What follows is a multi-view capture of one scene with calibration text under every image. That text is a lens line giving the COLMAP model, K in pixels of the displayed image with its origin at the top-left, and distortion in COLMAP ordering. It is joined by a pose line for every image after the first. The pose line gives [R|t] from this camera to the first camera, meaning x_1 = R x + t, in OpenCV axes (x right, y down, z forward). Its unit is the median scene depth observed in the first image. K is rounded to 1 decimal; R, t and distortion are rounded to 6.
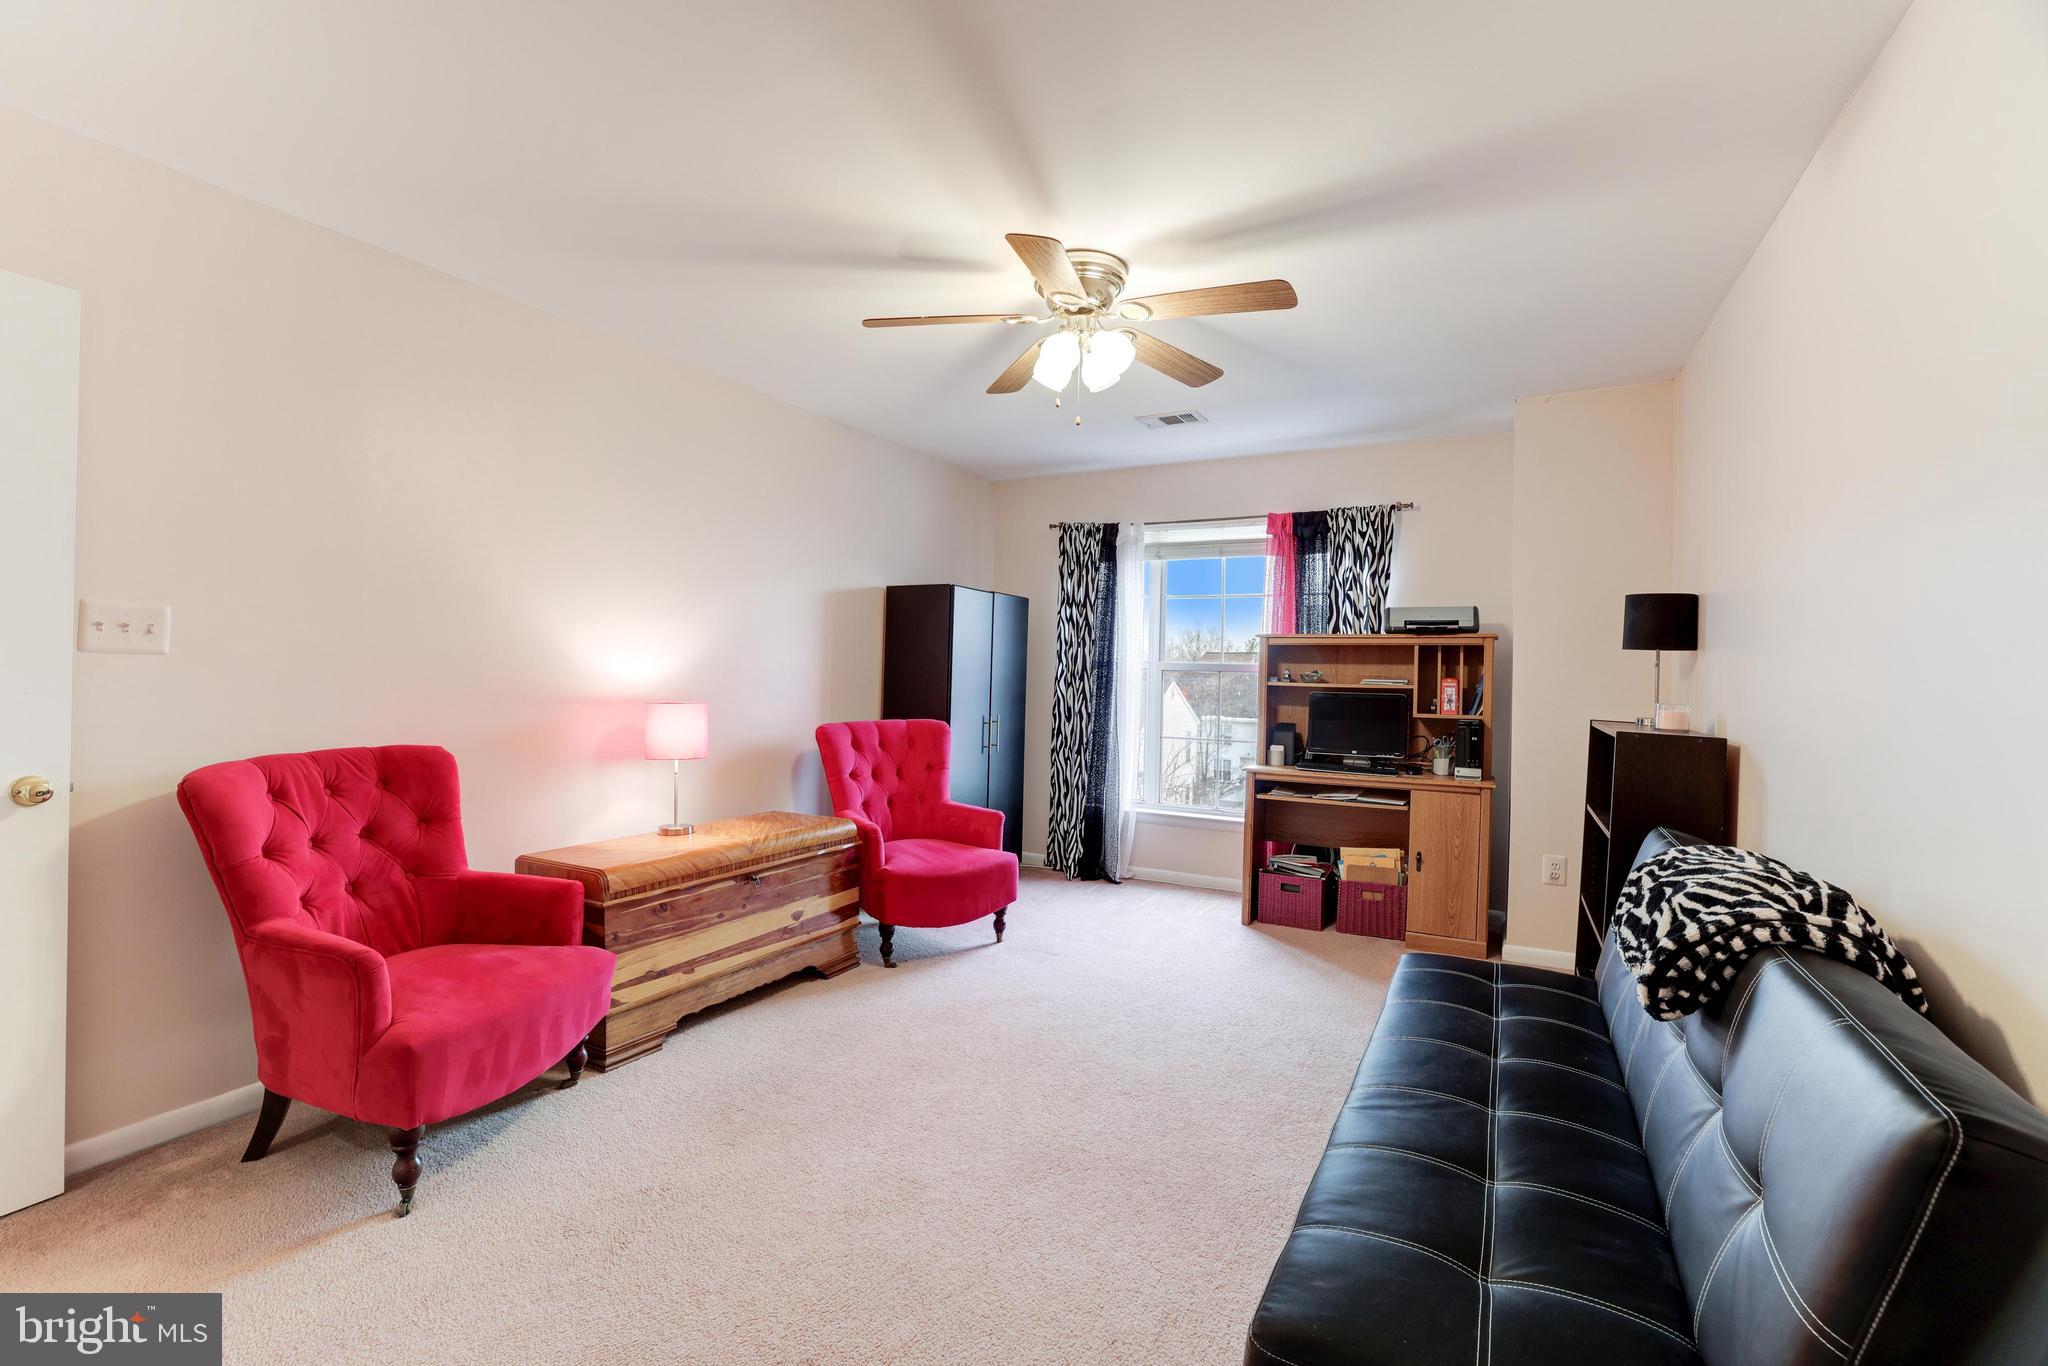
lens RADIAL K [[880.0, 0, 1012.2], [0, 880.0, 666.1], [0, 0, 1]] dist [-0.029017, 0.016475]
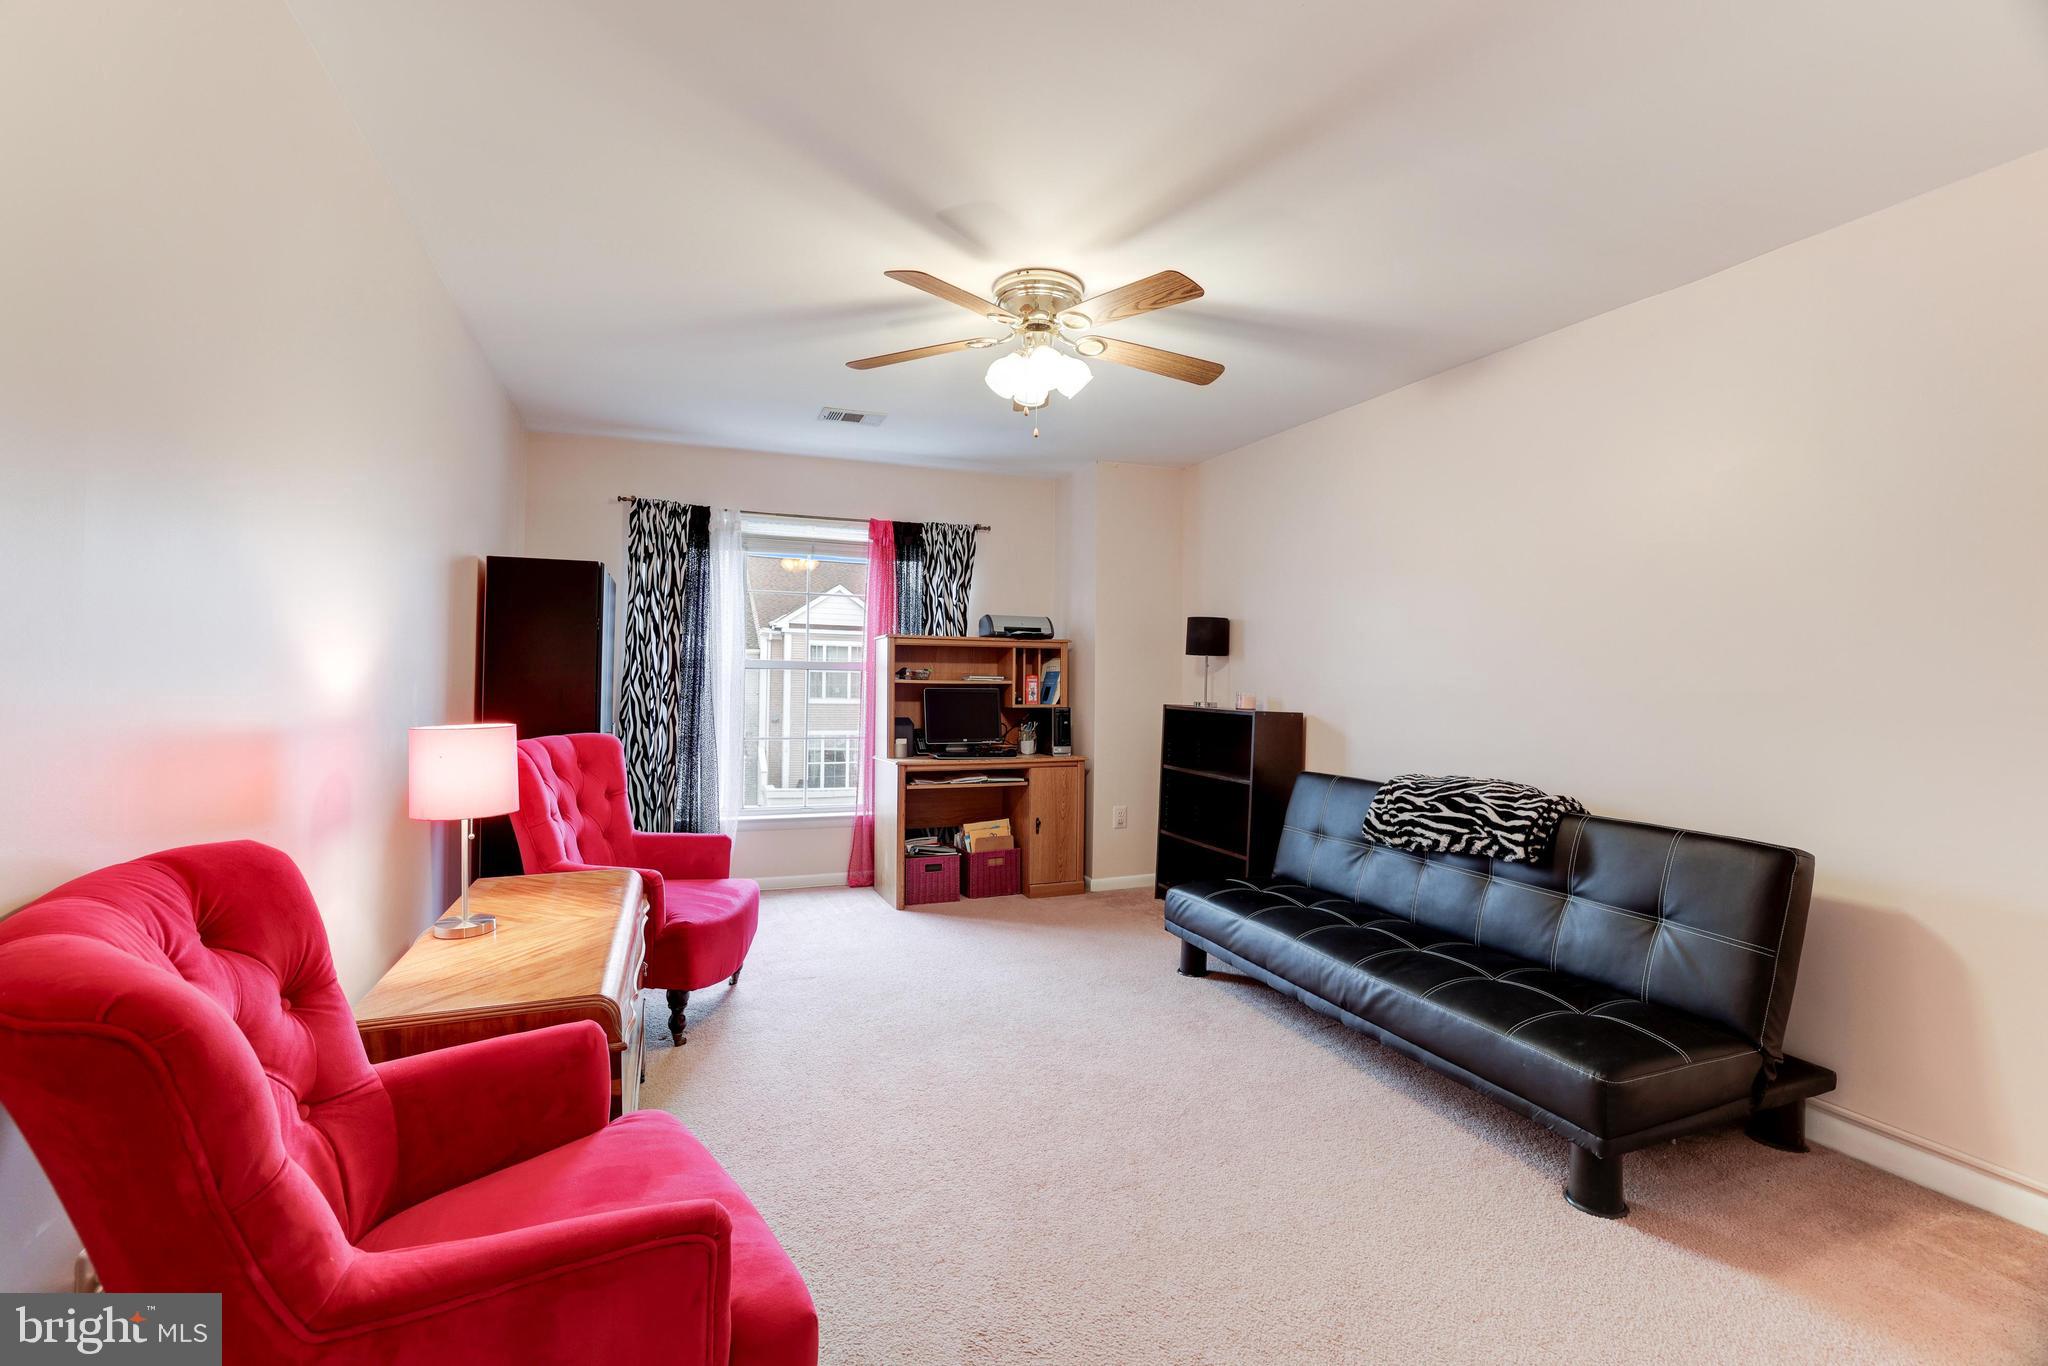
lens RADIAL K [[880.0, 0, 1012.2], [0, 880.0, 666.1], [0, 0, 1]] dist [-0.029017, 0.016475]
pose [[0.649629, -0.002139, 0.760249, -0.434260], [-0.003046, 0.999981, 0.005417, -0.004723], [-0.760245, -0.005835, 0.649610, 0.205957]]
